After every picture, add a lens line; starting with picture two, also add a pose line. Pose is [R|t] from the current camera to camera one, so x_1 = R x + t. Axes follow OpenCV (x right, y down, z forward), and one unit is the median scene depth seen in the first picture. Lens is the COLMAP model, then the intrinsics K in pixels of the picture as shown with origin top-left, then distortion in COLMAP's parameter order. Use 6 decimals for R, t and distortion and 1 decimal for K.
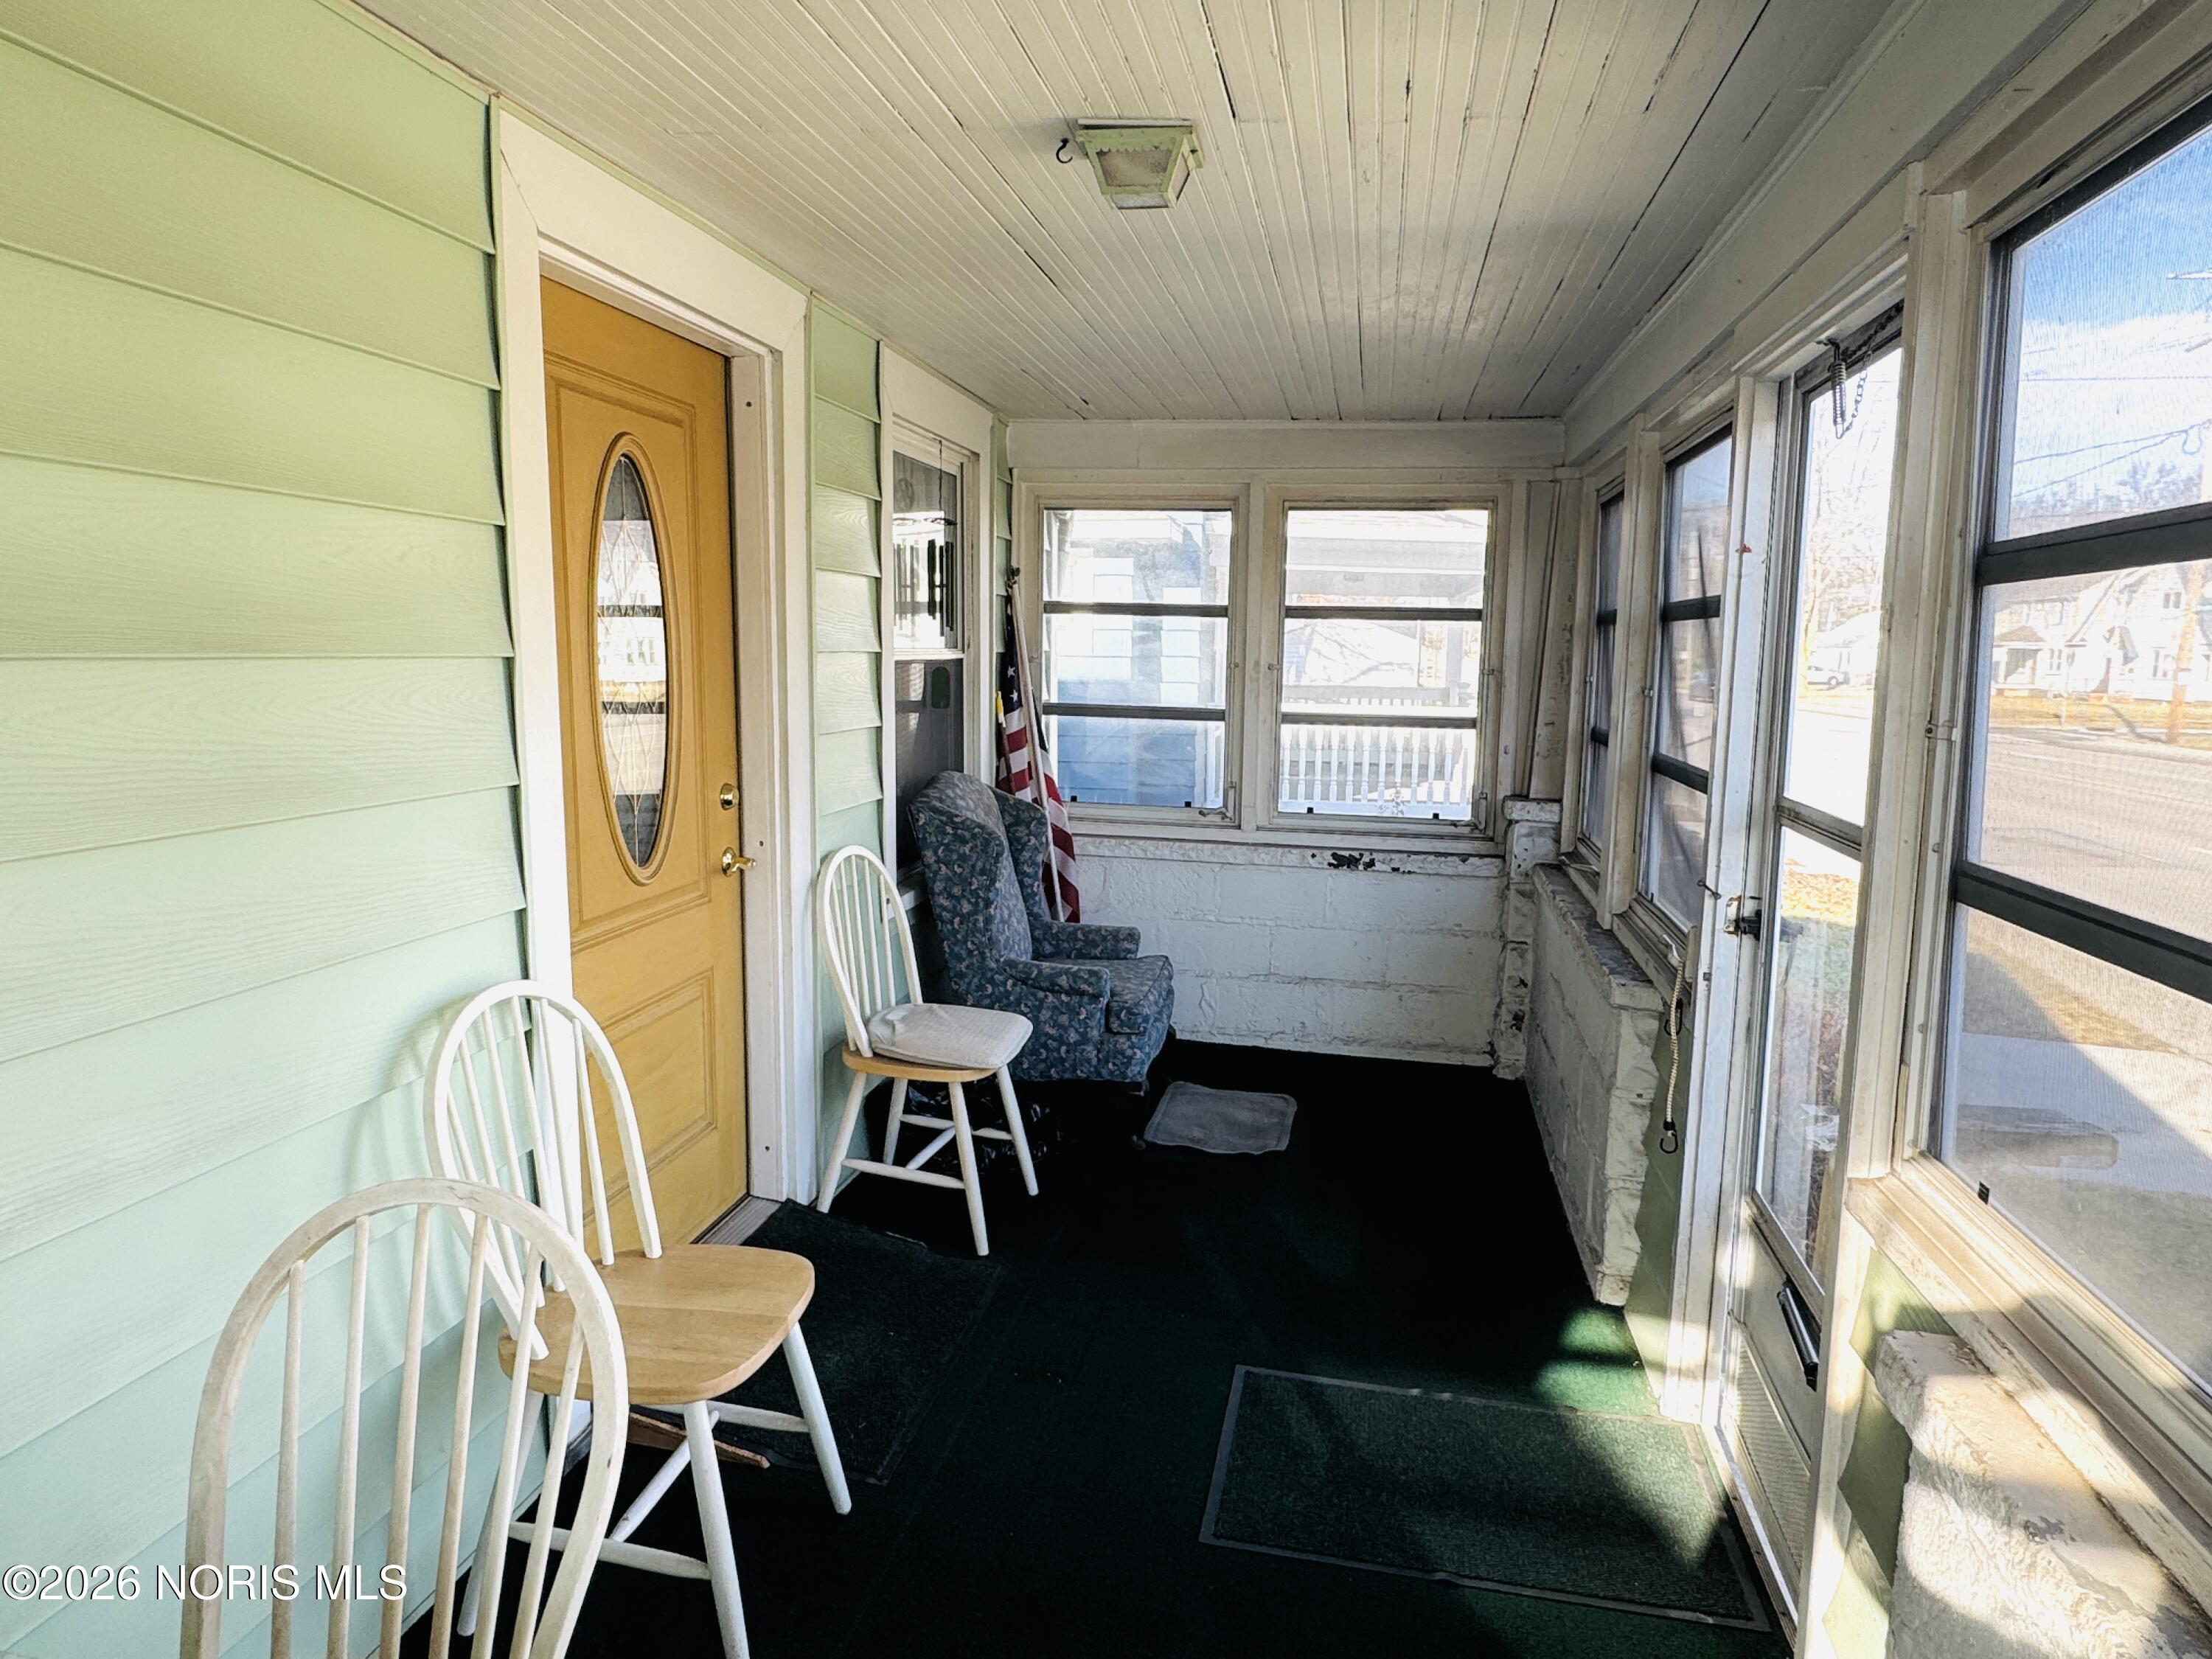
lens RADIAL K [[1355.3, 0, 1106.0], [0, 1355.3, 829.5], [0, 0, 1]] dist [-0.001682, -0.000439]
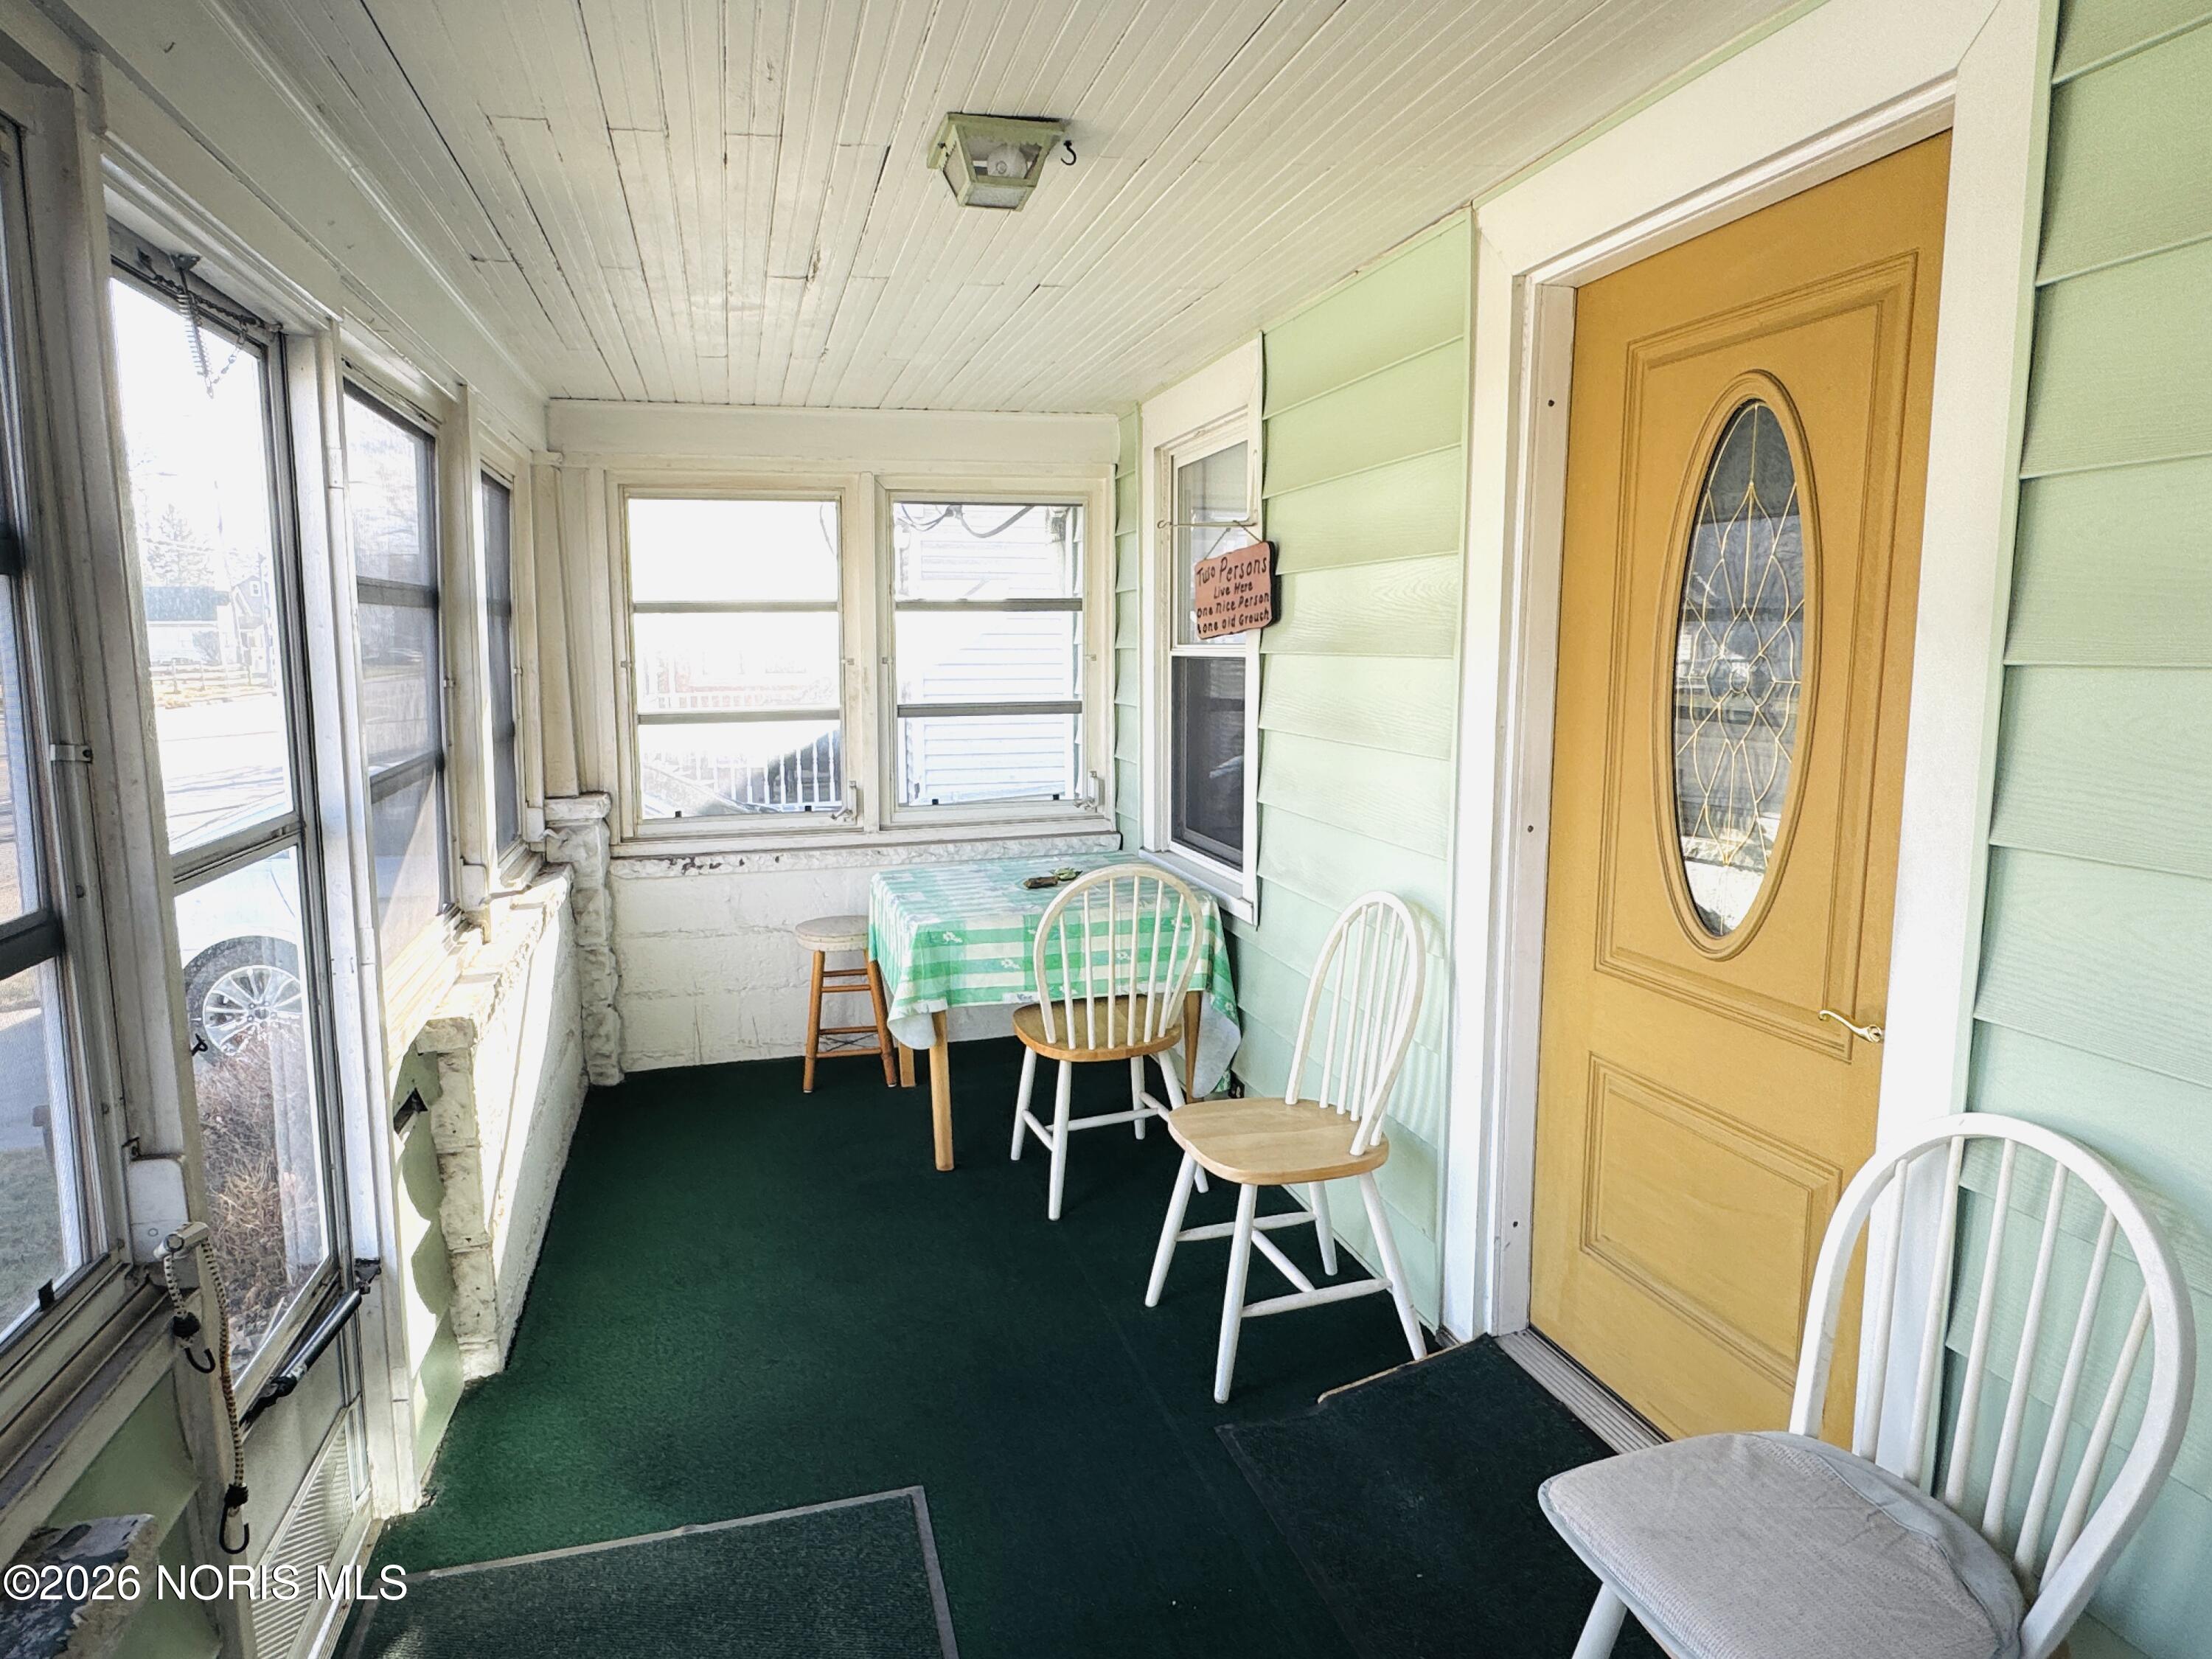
lens RADIAL K [[1355.3, 0, 1106.0], [0, 1355.3, 829.5], [0, 0, 1]] dist [-0.001682, -0.000439]
pose [[-0.893801, 0.049698, -0.445701, 0.335629], [-0.069367, 0.966559, 0.246885, -0.213254], [0.443066, 0.251583, -0.860464, 1.612621]]
